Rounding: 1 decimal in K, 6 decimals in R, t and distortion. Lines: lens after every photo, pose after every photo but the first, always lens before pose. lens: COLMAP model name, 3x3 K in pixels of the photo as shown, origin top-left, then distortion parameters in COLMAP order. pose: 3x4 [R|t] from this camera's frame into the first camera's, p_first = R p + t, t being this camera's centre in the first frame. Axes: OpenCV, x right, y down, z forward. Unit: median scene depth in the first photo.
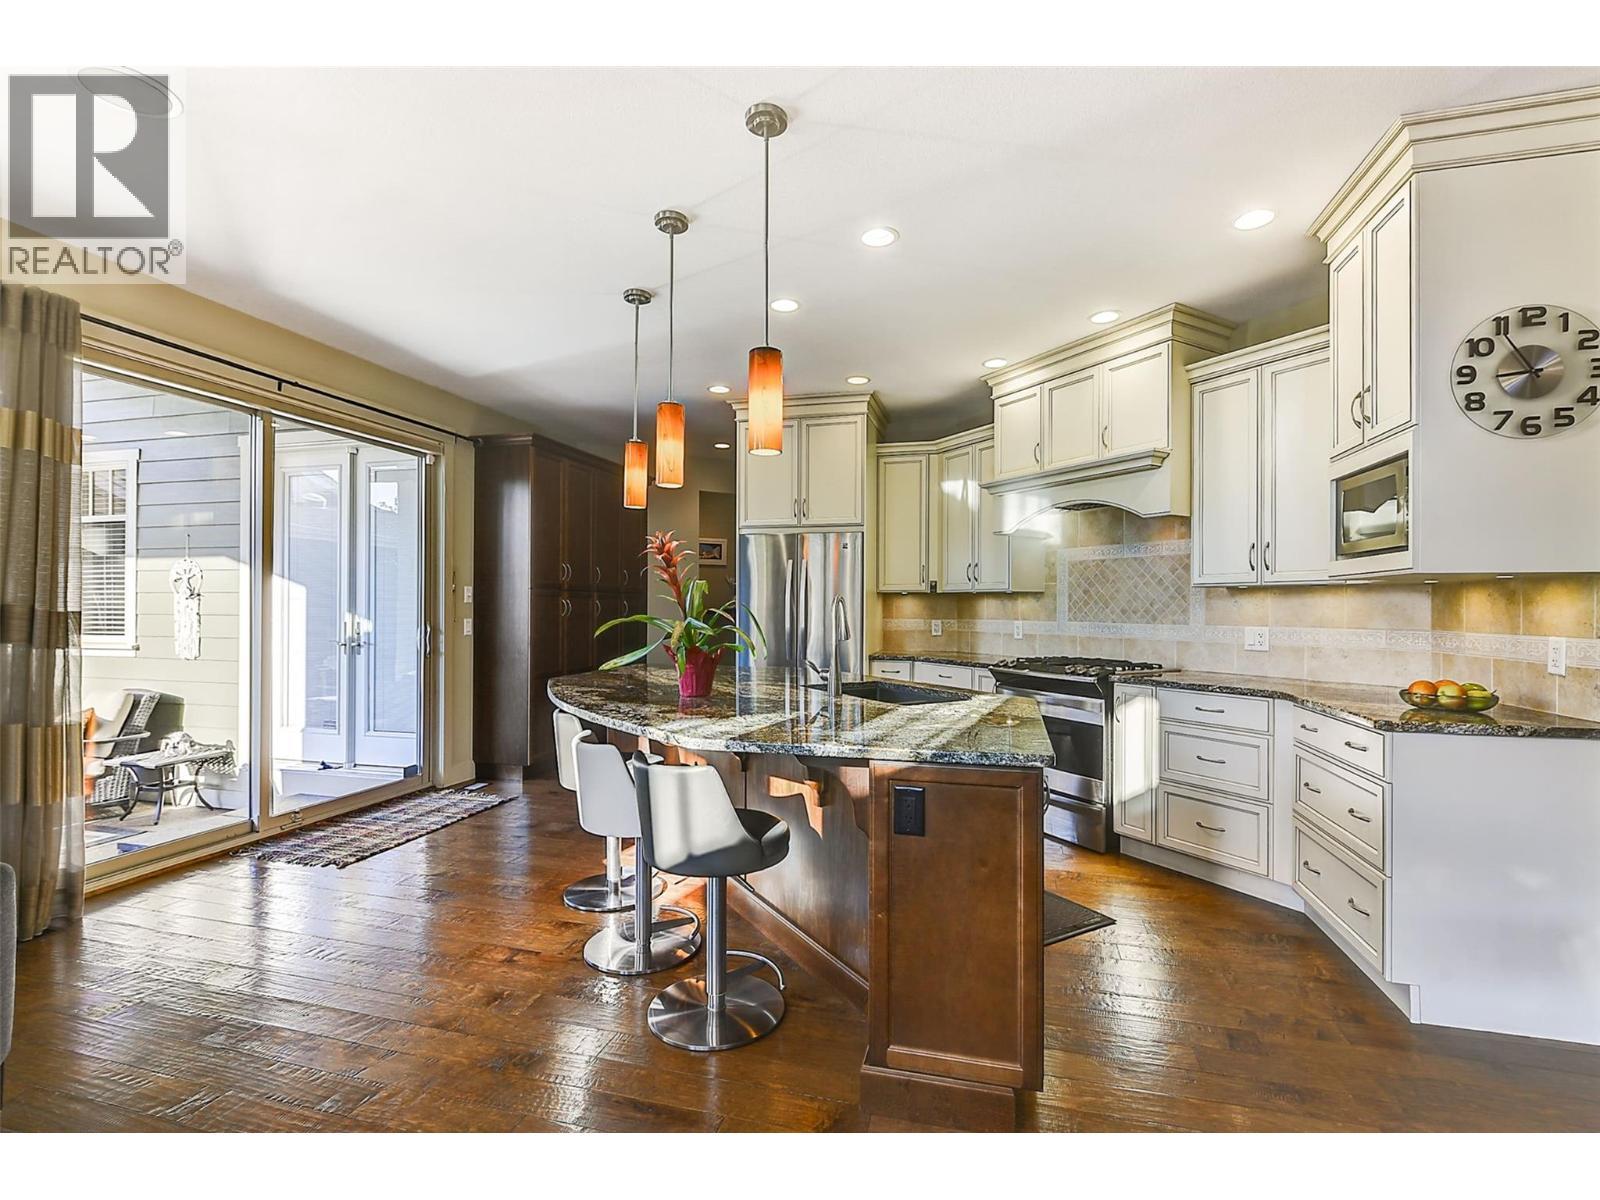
lens RADIAL K [[749.3, 0, 806.1], [0, 749.3, 618.1], [0, 0, 1]] dist [-0.000424, -0.004362]
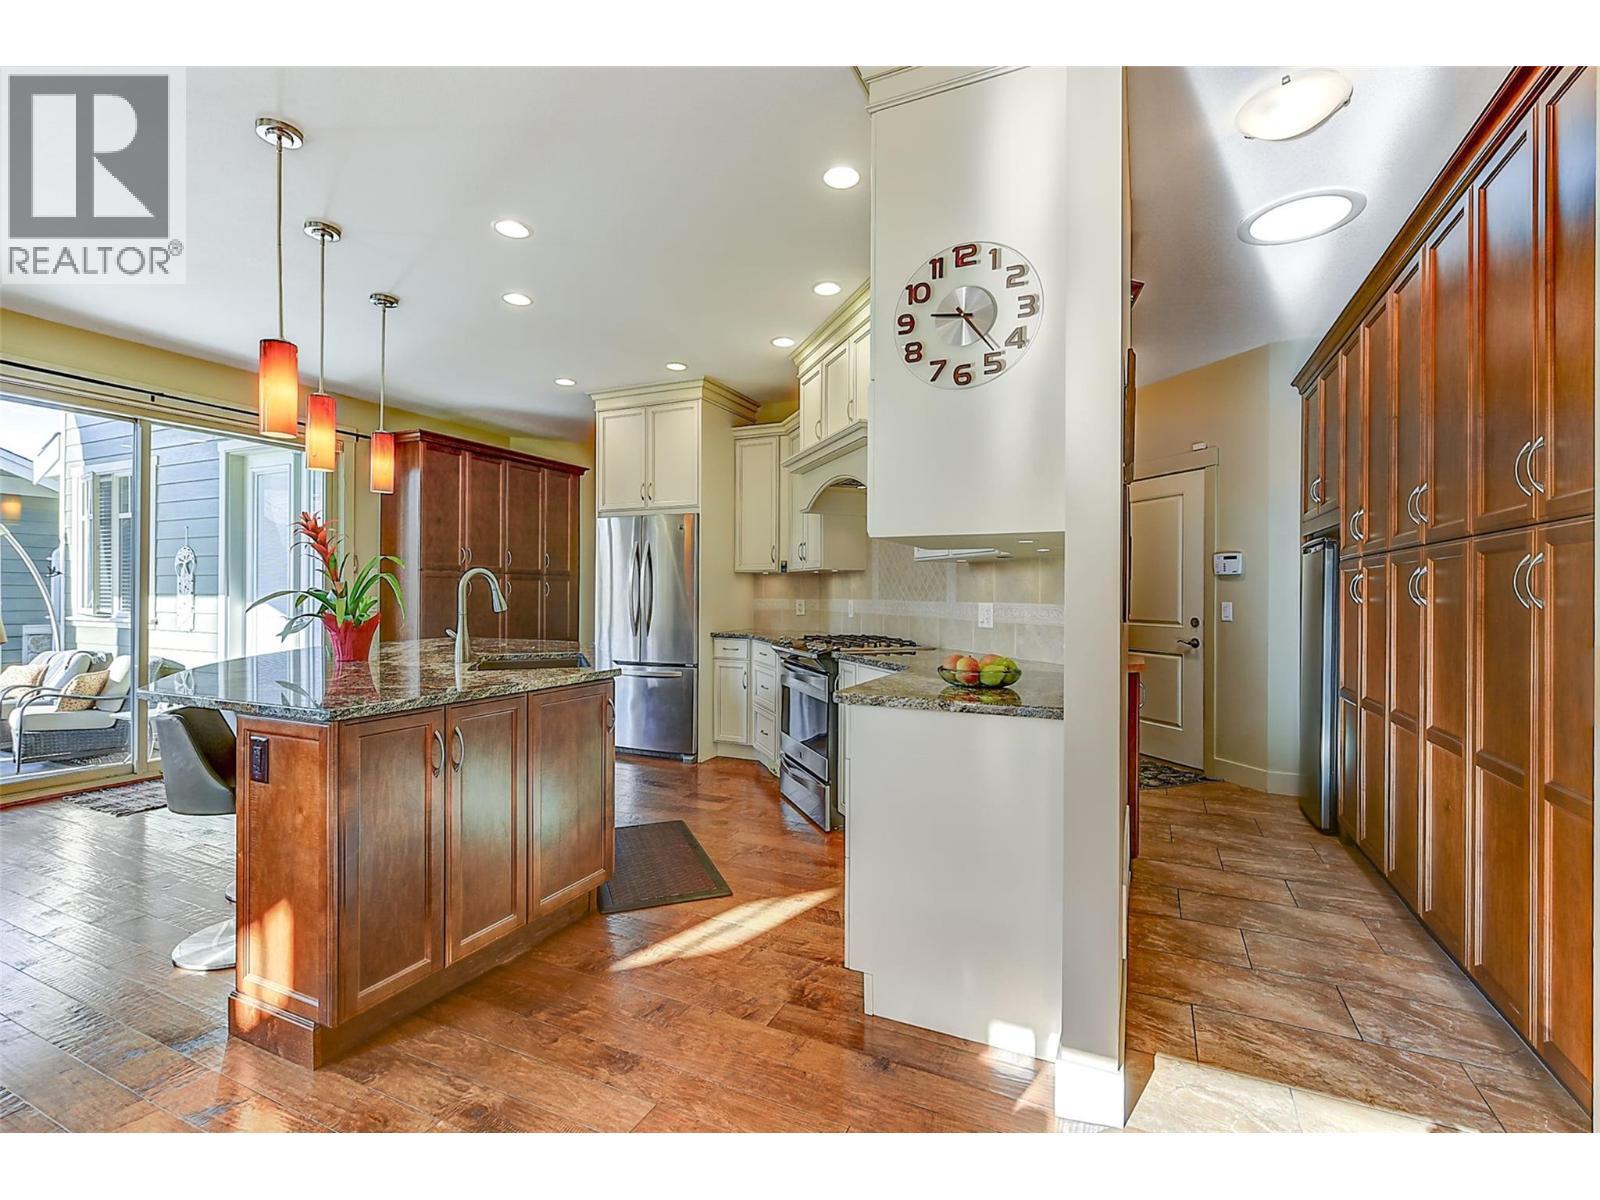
lens RADIAL K [[732.9, 0, 807.8], [0, 732.9, 602.0], [0, 0, 1]] dist [-0.001037, -0.000959]
pose [[0.985620, 0.001971, -0.168965, 0.542179], [-0.002833, 0.999984, -0.004861, 0.016171], [0.168953, 0.005270, 0.985610, 0.044886]]
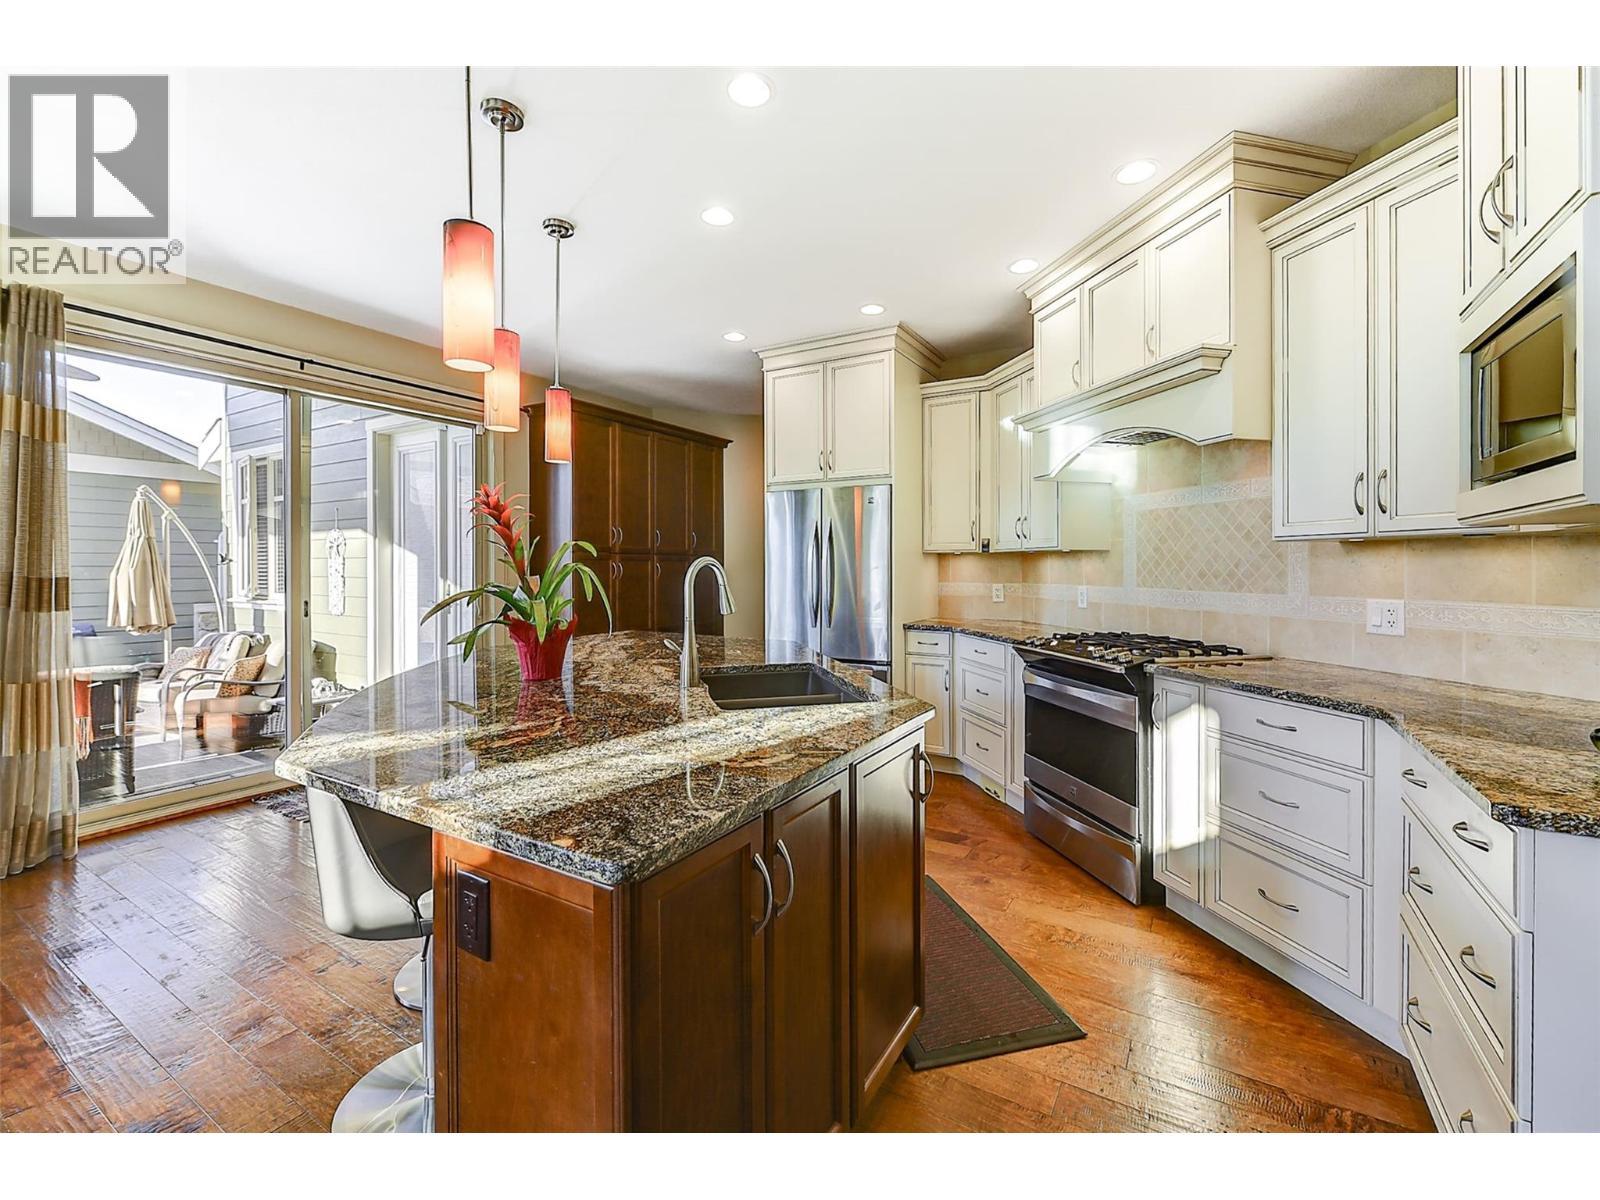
lens RADIAL K [[691.0, 0, 801.3], [0, 691.0, 579.6], [0, 0, 1]] dist [-0.002426, -0.000529]
pose [[0.961474, 0.001157, -0.274895, 0.271250], [-0.000056, 0.999992, 0.004014, -0.008467], [0.274897, -0.003844, 0.961466, 0.264260]]
